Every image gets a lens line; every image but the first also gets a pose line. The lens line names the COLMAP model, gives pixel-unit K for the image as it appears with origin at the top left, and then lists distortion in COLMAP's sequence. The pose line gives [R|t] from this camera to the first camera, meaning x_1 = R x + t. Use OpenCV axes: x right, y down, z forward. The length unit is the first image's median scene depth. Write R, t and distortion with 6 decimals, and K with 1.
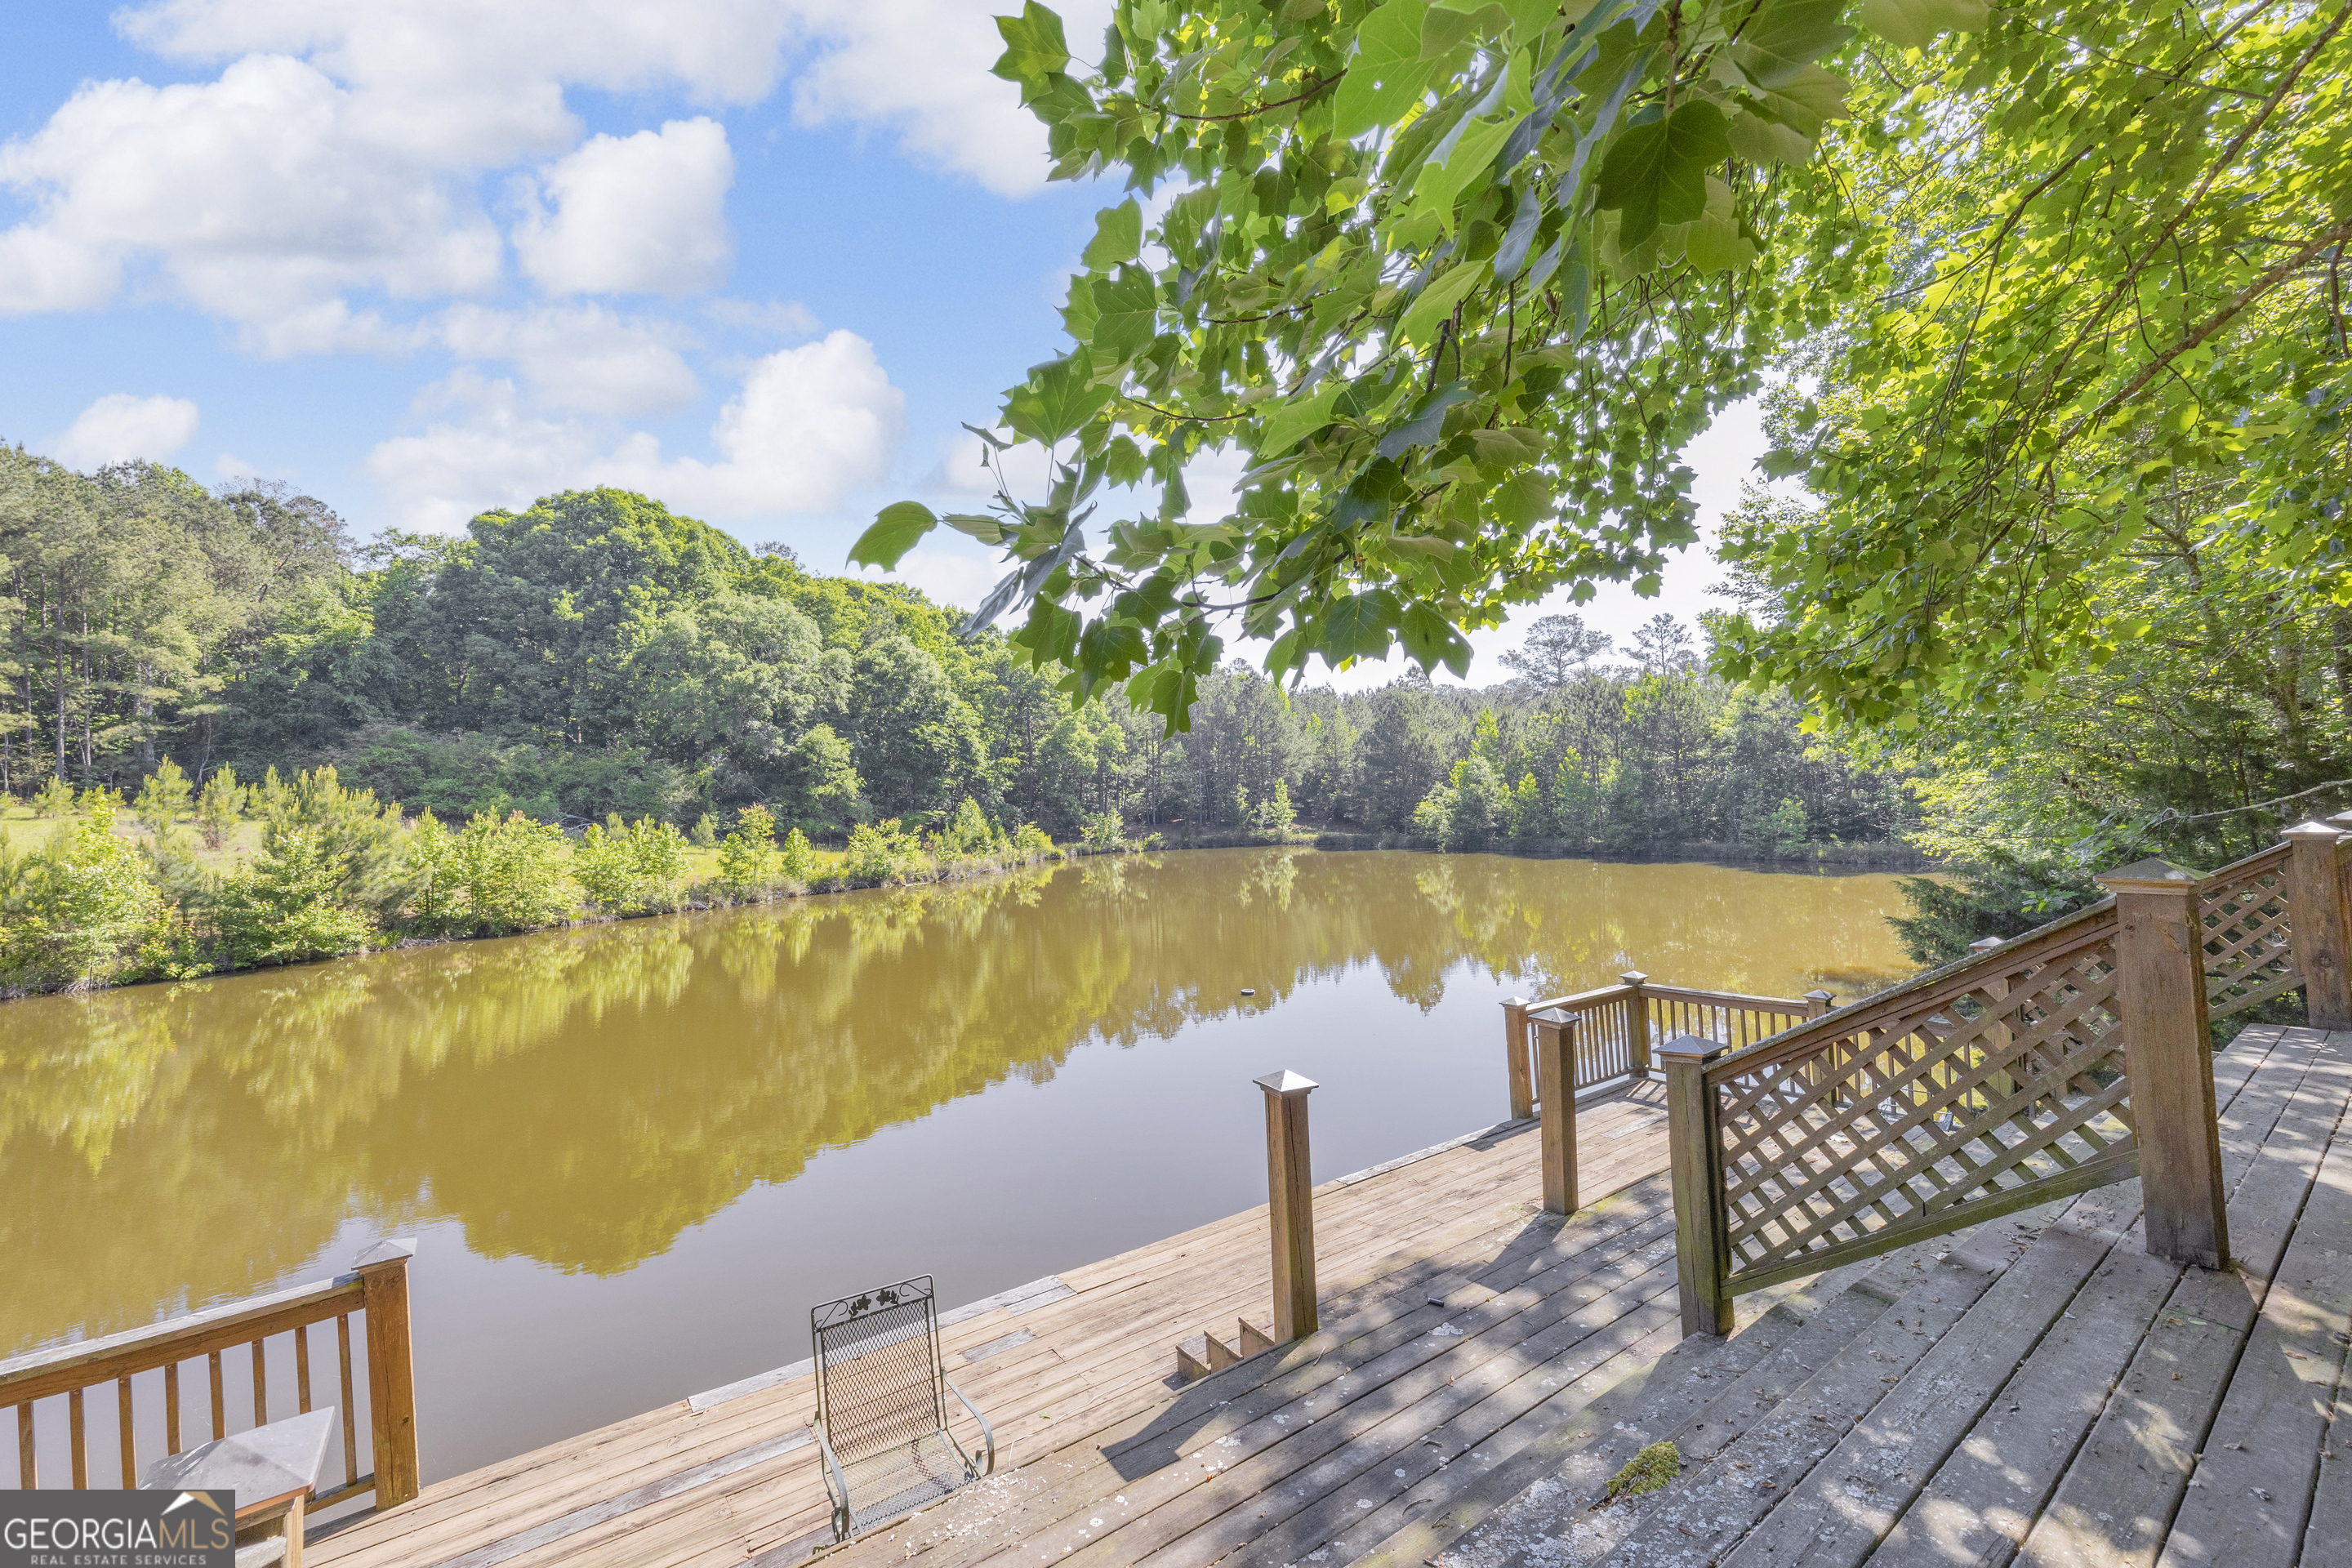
lens RADIAL K [[962.9, 0, 1171.3], [0, 962.9, 774.1], [0, 0, 1]] dist [-0.002018, 0.000023]
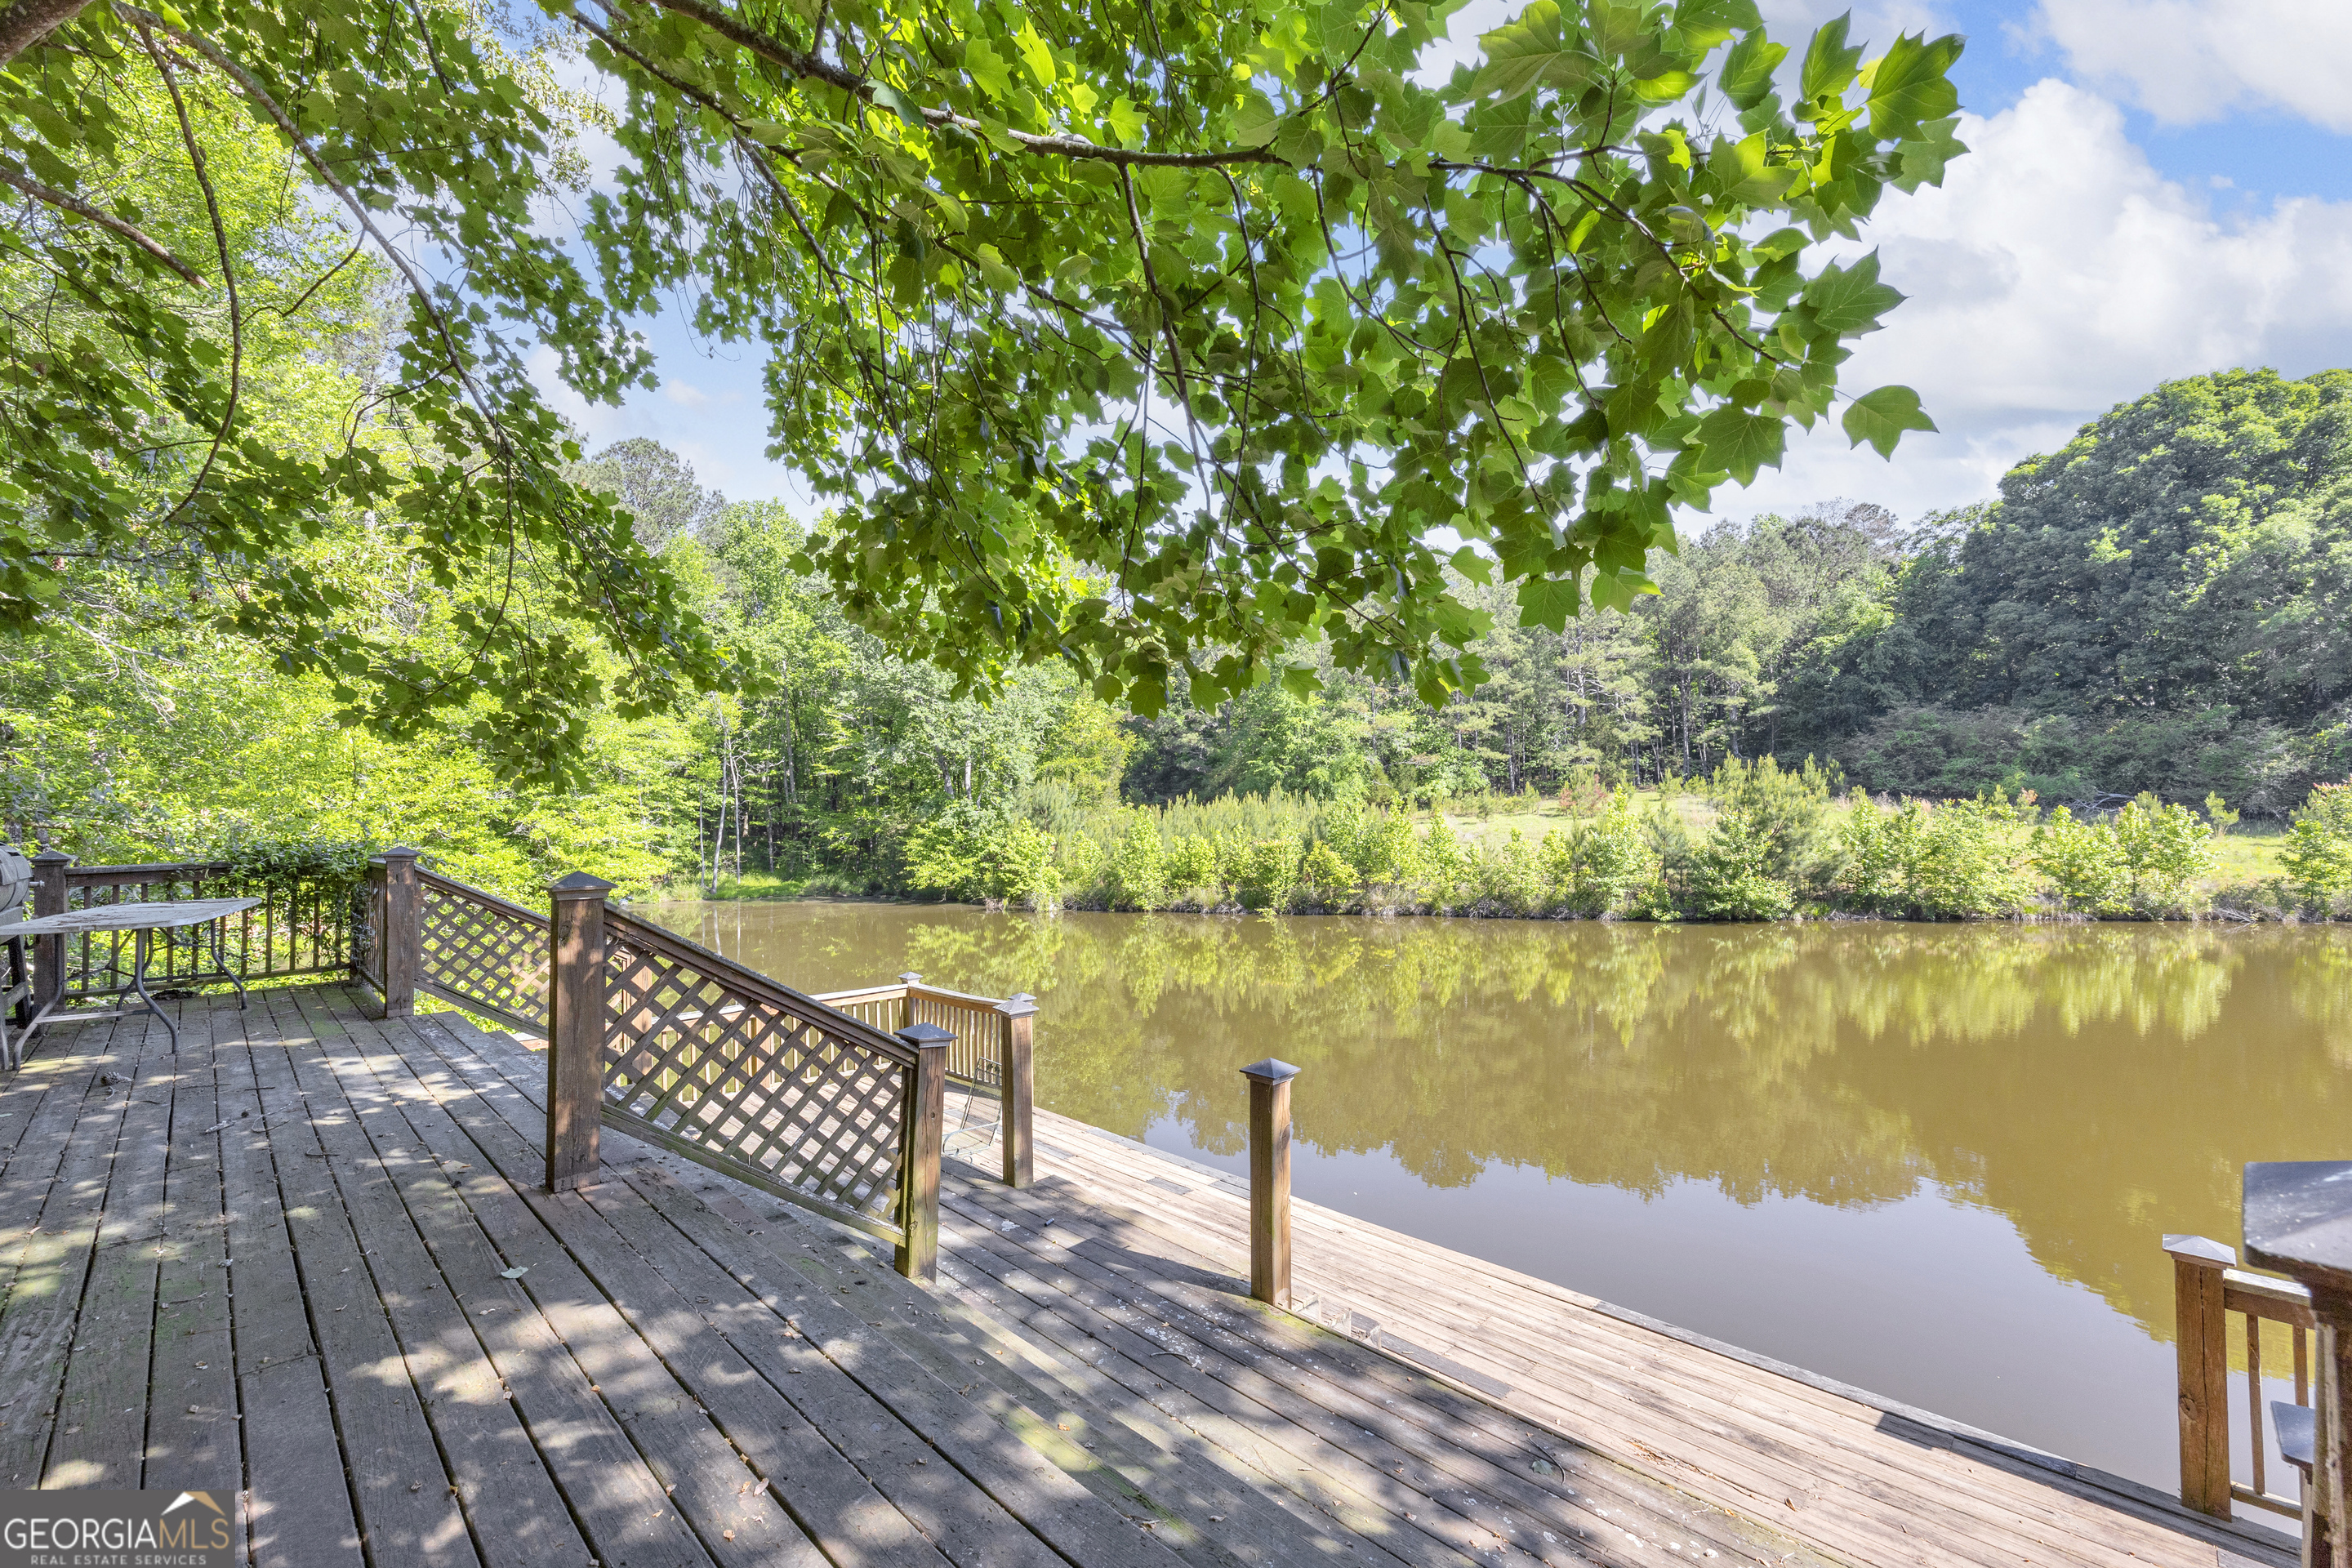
lens RADIAL K [[964.8, 0, 1168.1], [0, 964.8, 797.5], [0, 0, 1]] dist [0.001178, -0.005906]
pose [[0.143433, -0.003440, -0.989654, 0.088851], [0.049978, 0.998743, 0.003771, 0.000944], [0.988397, -0.050002, 0.143425, 0.059161]]
